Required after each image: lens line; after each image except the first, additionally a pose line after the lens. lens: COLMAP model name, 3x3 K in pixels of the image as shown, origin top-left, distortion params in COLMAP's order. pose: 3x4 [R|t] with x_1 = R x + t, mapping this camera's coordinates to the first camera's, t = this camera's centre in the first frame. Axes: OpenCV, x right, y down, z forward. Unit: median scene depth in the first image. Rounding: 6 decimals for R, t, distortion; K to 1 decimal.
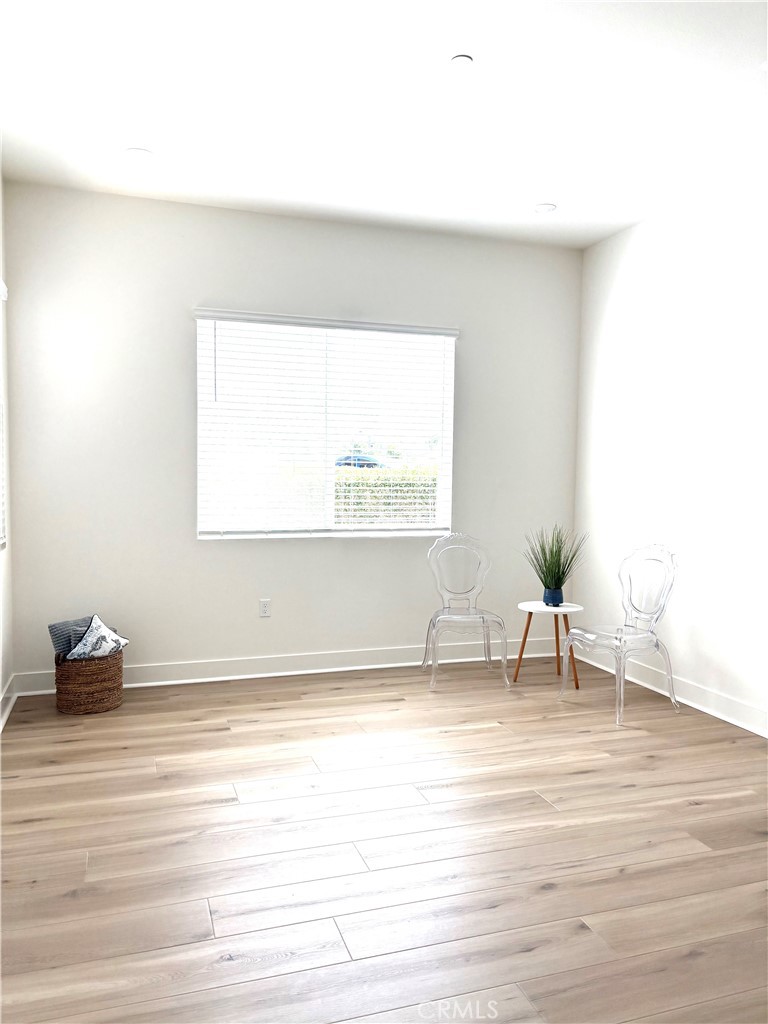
lens RADIAL K [[773.0, 0, 384.0], [0, 773.0, 512.0], [0, 0, 1]] dist [0.014451, -0.013328]
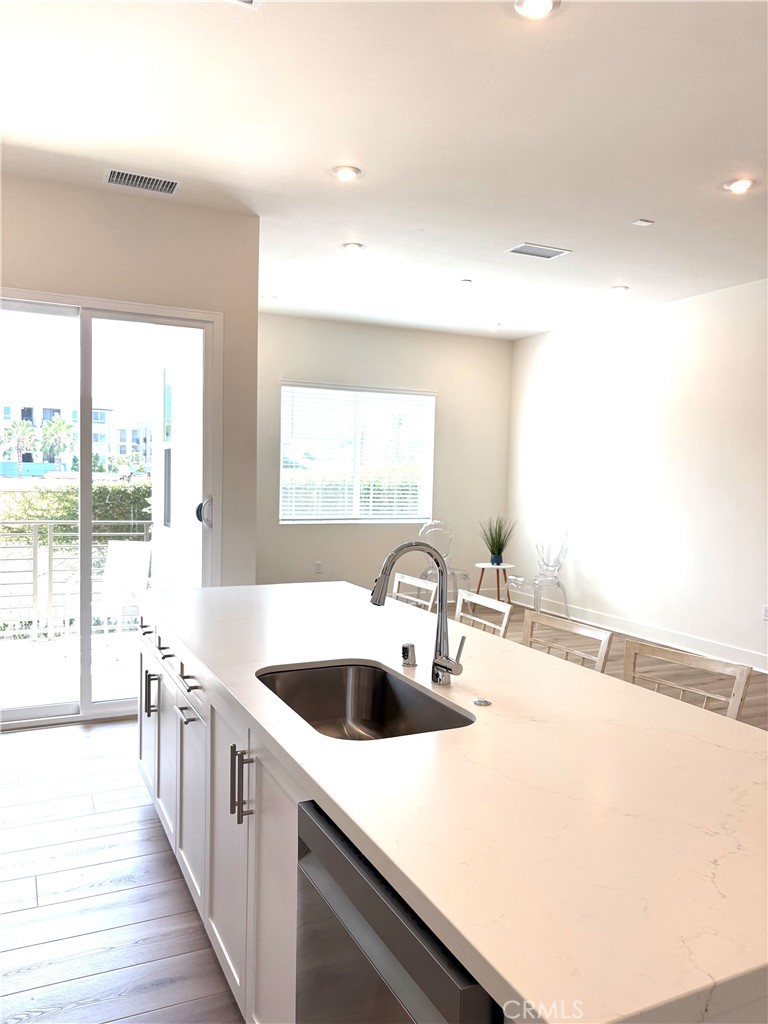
lens RADIAL K [[777.9, 0, 372.9], [0, 777.9, 524.2], [0, 0, 1]] dist [0.084585, -0.002011]
pose [[0.994189, 0.000846, 0.107648, -0.224975], [-0.002270, 0.999912, 0.013106, 0.014814], [-0.107628, -0.013274, 0.994103, -0.626666]]
